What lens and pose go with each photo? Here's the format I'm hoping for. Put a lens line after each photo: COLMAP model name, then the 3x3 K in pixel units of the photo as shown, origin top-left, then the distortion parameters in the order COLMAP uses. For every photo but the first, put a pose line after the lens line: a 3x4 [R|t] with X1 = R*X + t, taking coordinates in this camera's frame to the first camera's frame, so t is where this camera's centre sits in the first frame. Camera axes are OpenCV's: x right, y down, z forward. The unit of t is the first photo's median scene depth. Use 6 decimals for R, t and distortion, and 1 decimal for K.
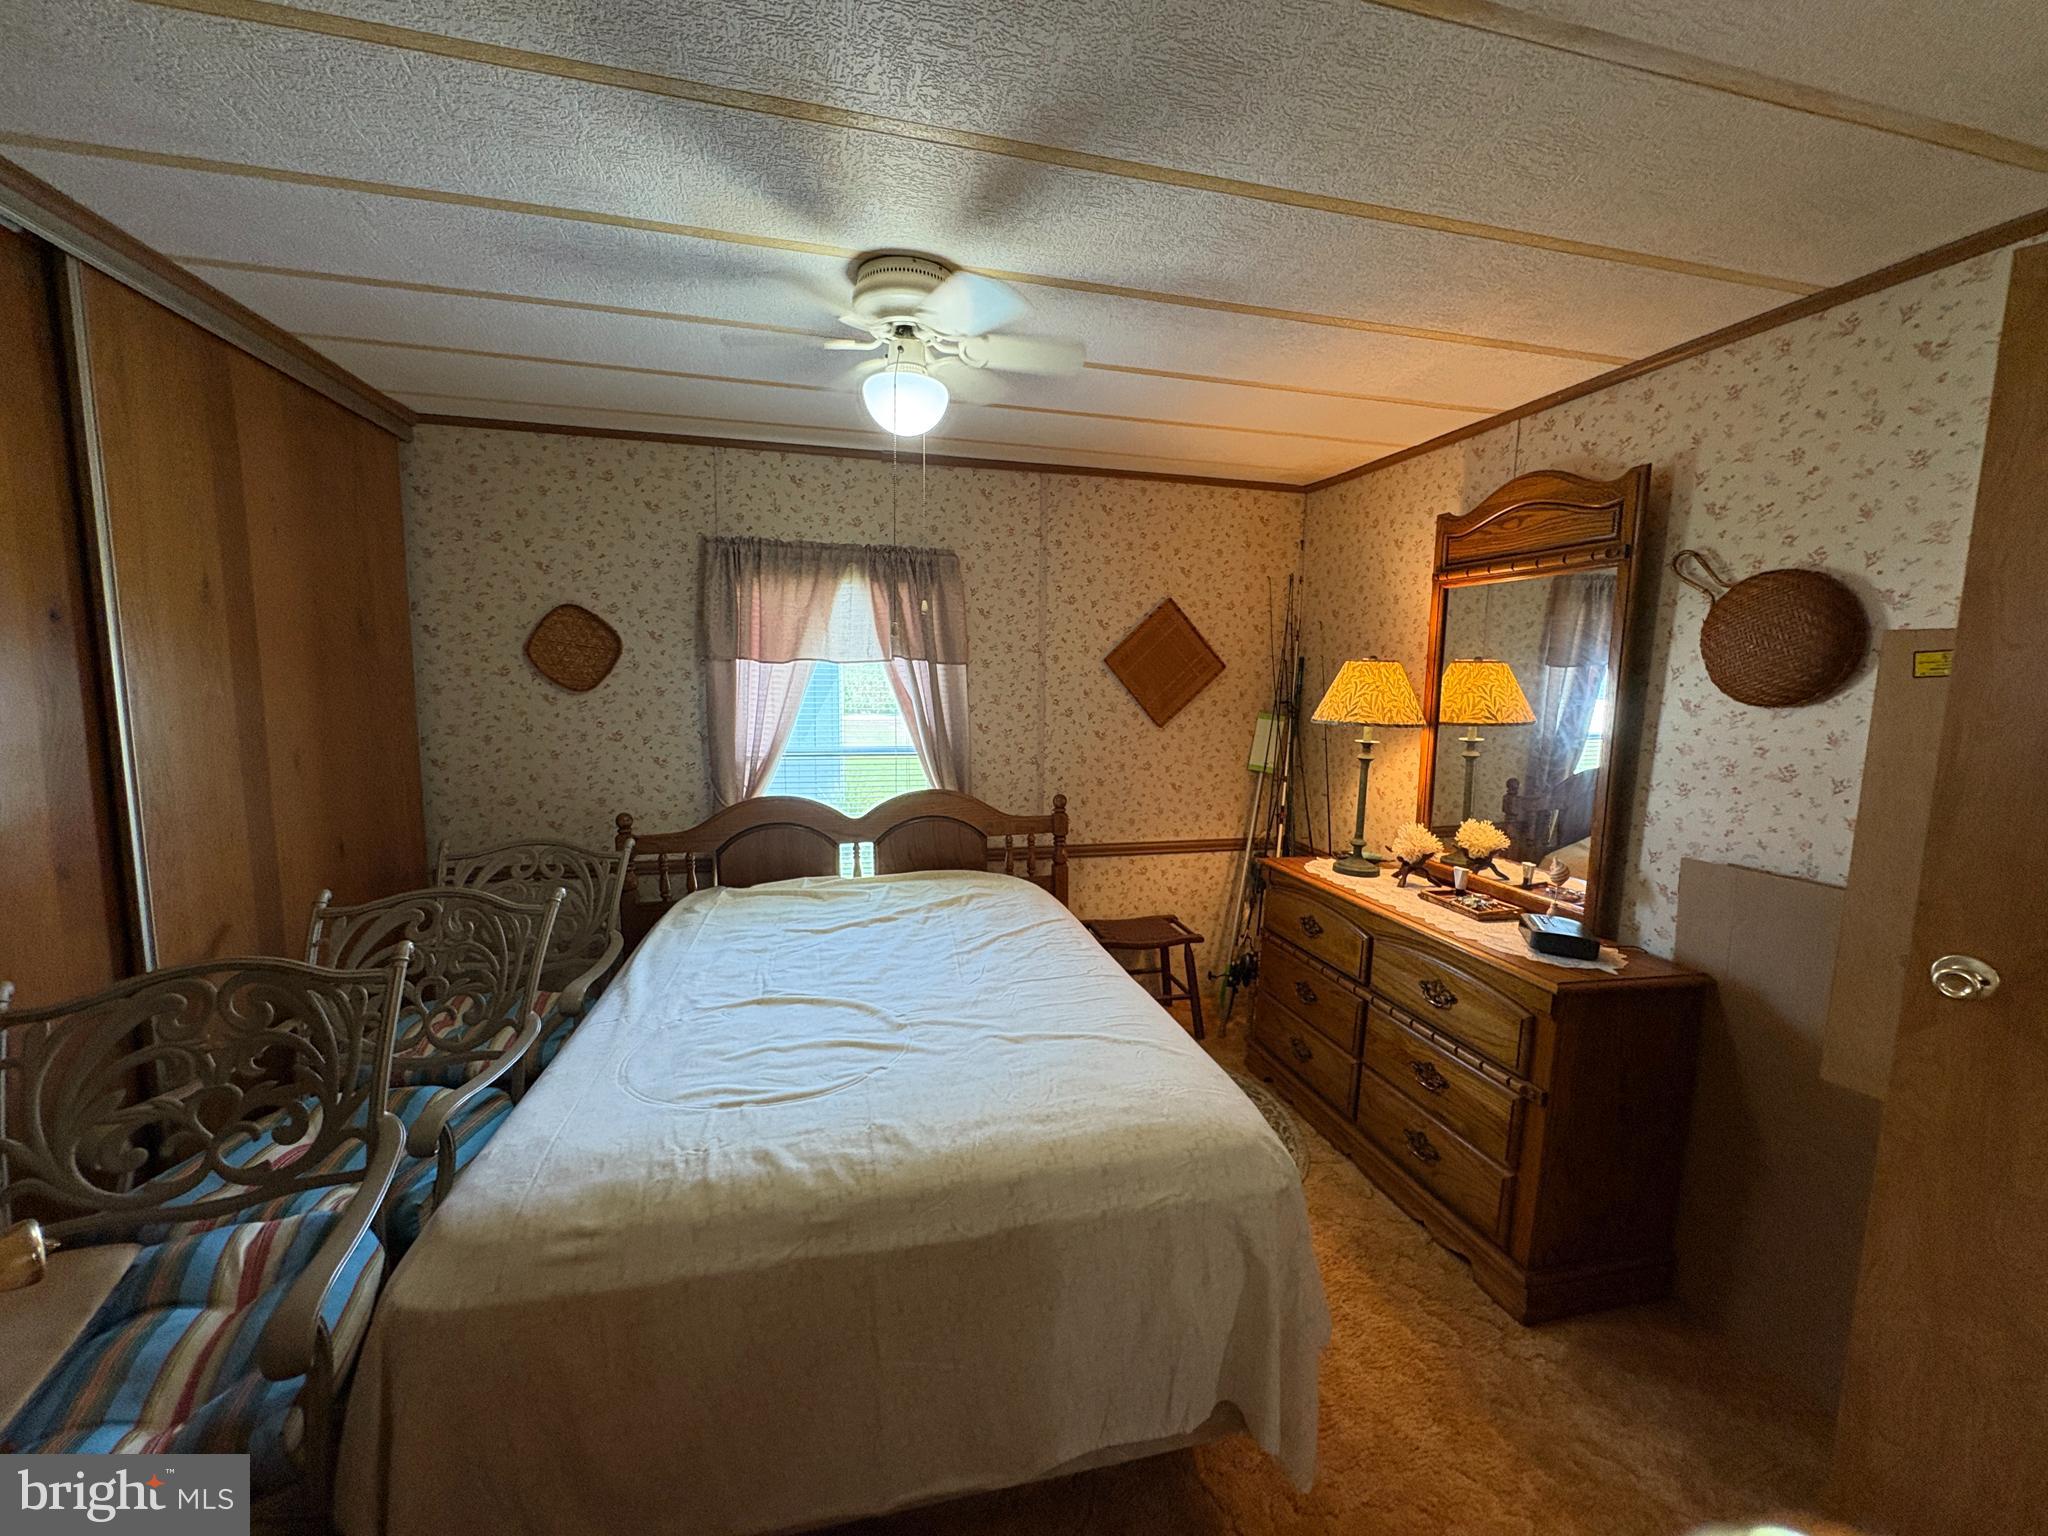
lens RADIAL K [[818.3, 0, 1028.8], [0, 818.3, 770.6], [0, 0, 1]] dist [0.000974, -0.000299]
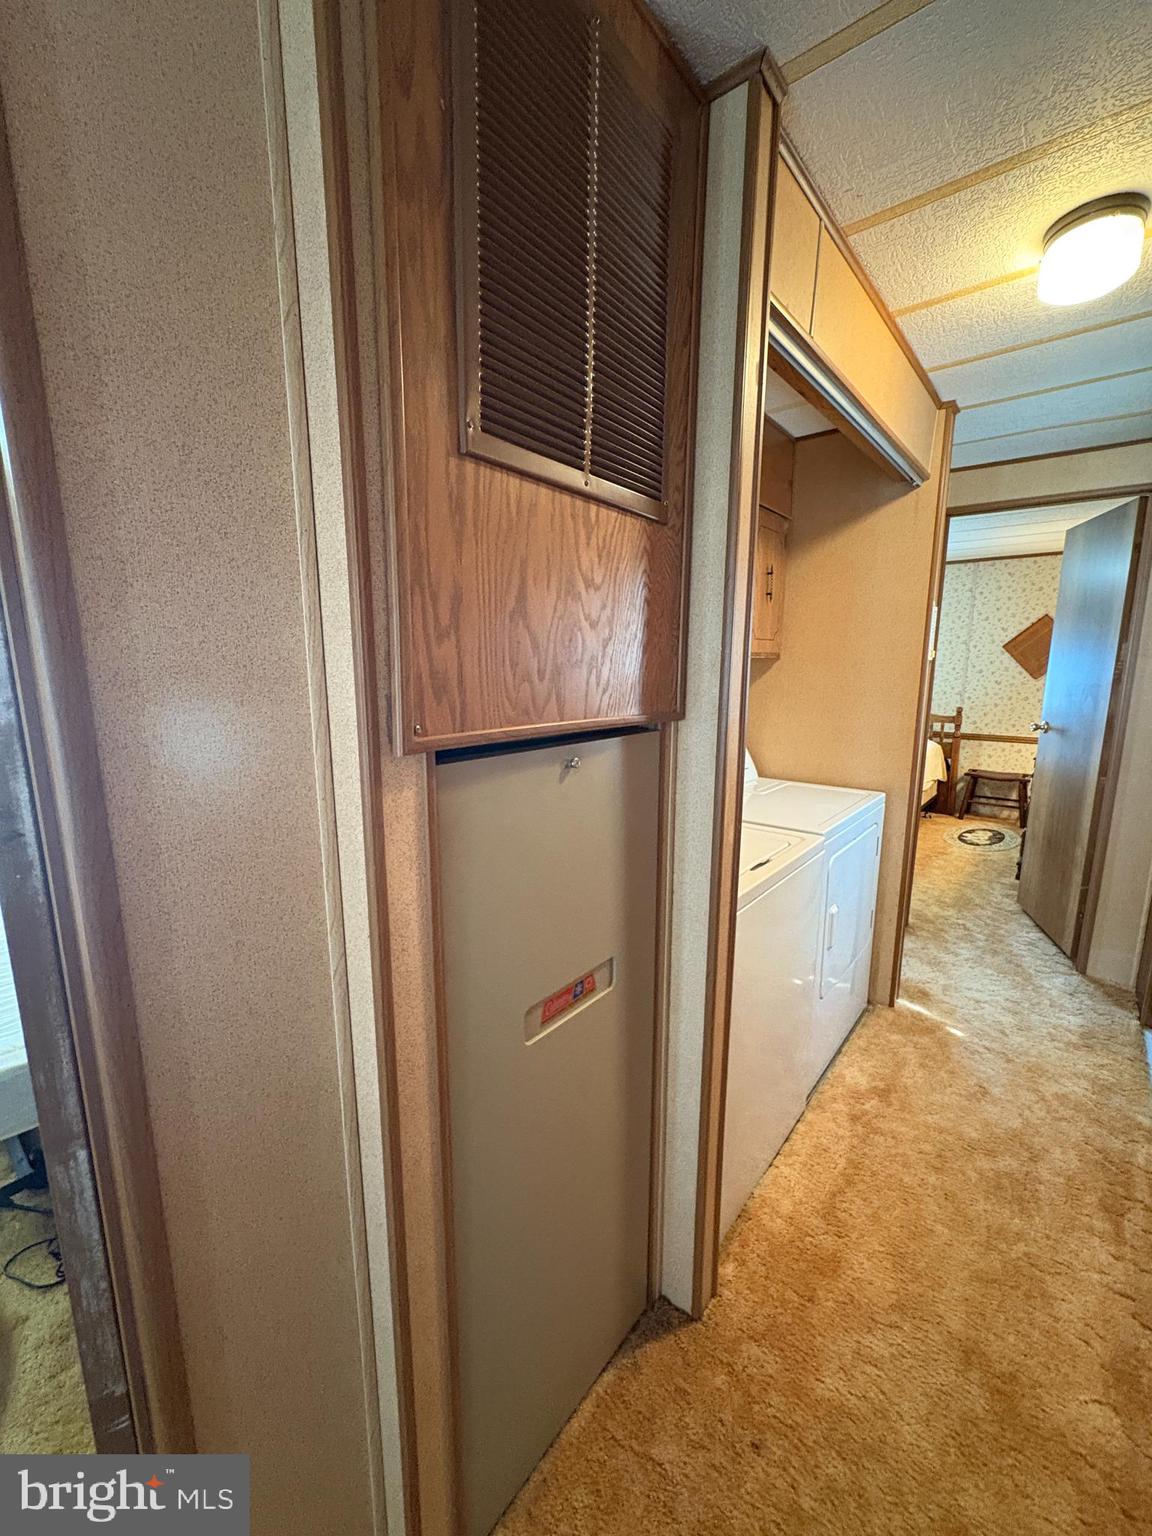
lens RADIAL K [[613.7, 0, 577.0], [0, 613.7, 770.7], [0, 0, 1]] dist [0.000974, -0.000299]
pose [[0.597318, 0.127924, -0.791737, 0.812616], [-0.089717, 0.991659, 0.092540, 0.149660], [0.796971, 0.015757, 0.603812, -0.916515]]
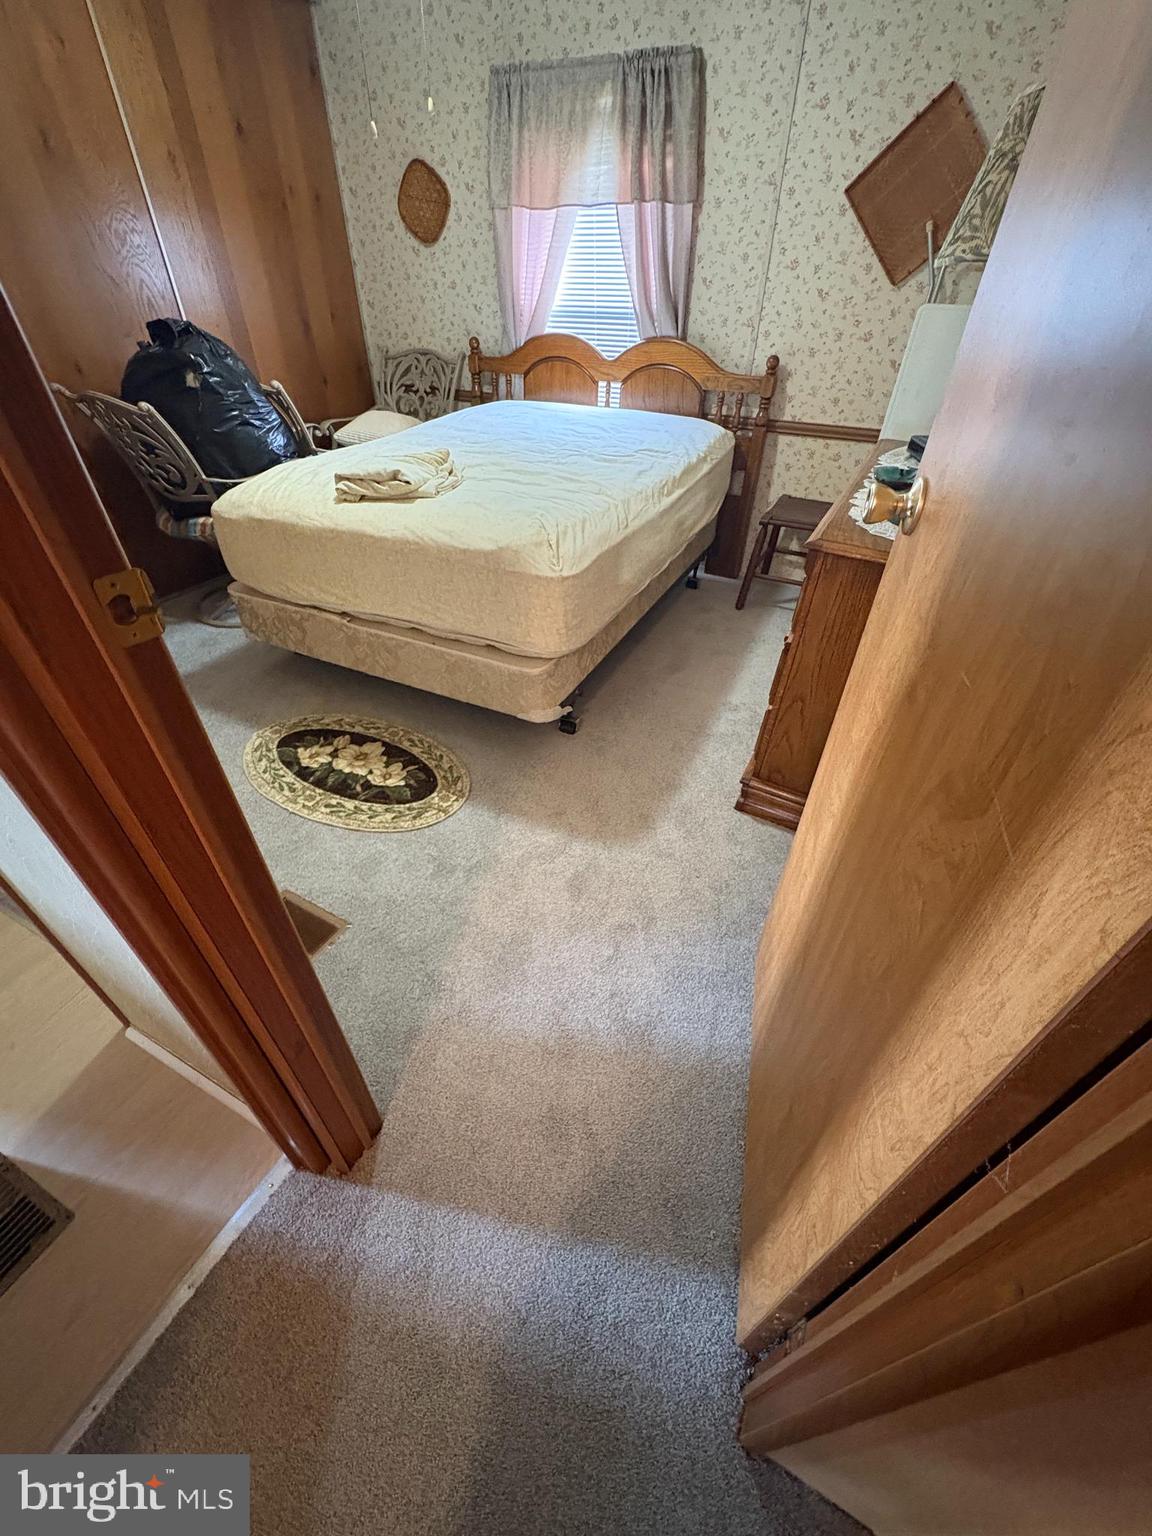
lens RADIAL K [[613.7, 0, 572.3], [0, 613.7, 766.9], [0, 0, 1]] dist [0.000974, -0.000299]
pose [[0.750547, 0.410188, -0.518098, 0.538665], [-0.077311, 0.833147, 0.547621, 0.055212], [0.656279, -0.370960, 0.657028, 0.120128]]
